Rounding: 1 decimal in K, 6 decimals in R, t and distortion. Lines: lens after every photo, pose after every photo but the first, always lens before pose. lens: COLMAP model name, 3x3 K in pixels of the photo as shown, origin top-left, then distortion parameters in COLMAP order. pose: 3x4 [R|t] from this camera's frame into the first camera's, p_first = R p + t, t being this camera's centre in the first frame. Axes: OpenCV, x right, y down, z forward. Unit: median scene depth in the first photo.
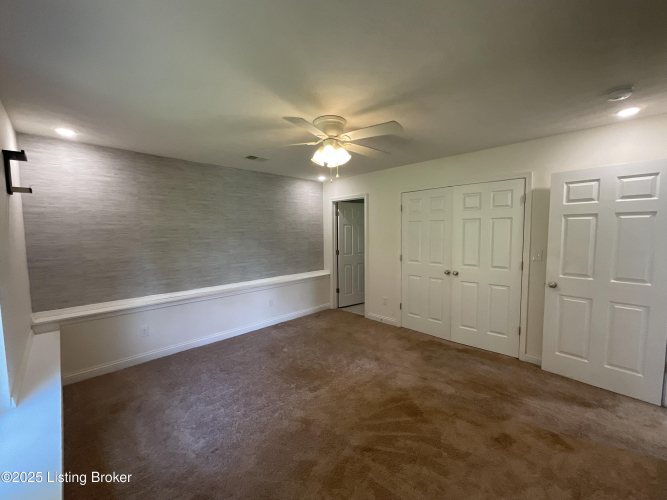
lens RADIAL K [[270.6, 0, 333.5], [0, 270.6, 250.0], [0, 0, 1]] dist [-0.002844, -0.000347]
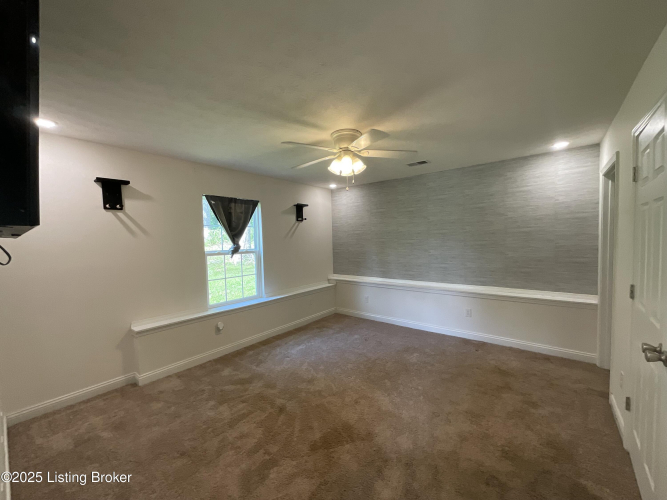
lens RADIAL K [[270.6, 0, 333.5], [0, 270.6, 250.0], [0, 0, 1]] dist [-0.002844, -0.000347]
pose [[0.117282, 0.068383, -0.990741, 0.693091], [-0.029296, 0.997431, 0.065376, -0.065393], [0.992666, 0.021357, 0.118984, 0.534699]]
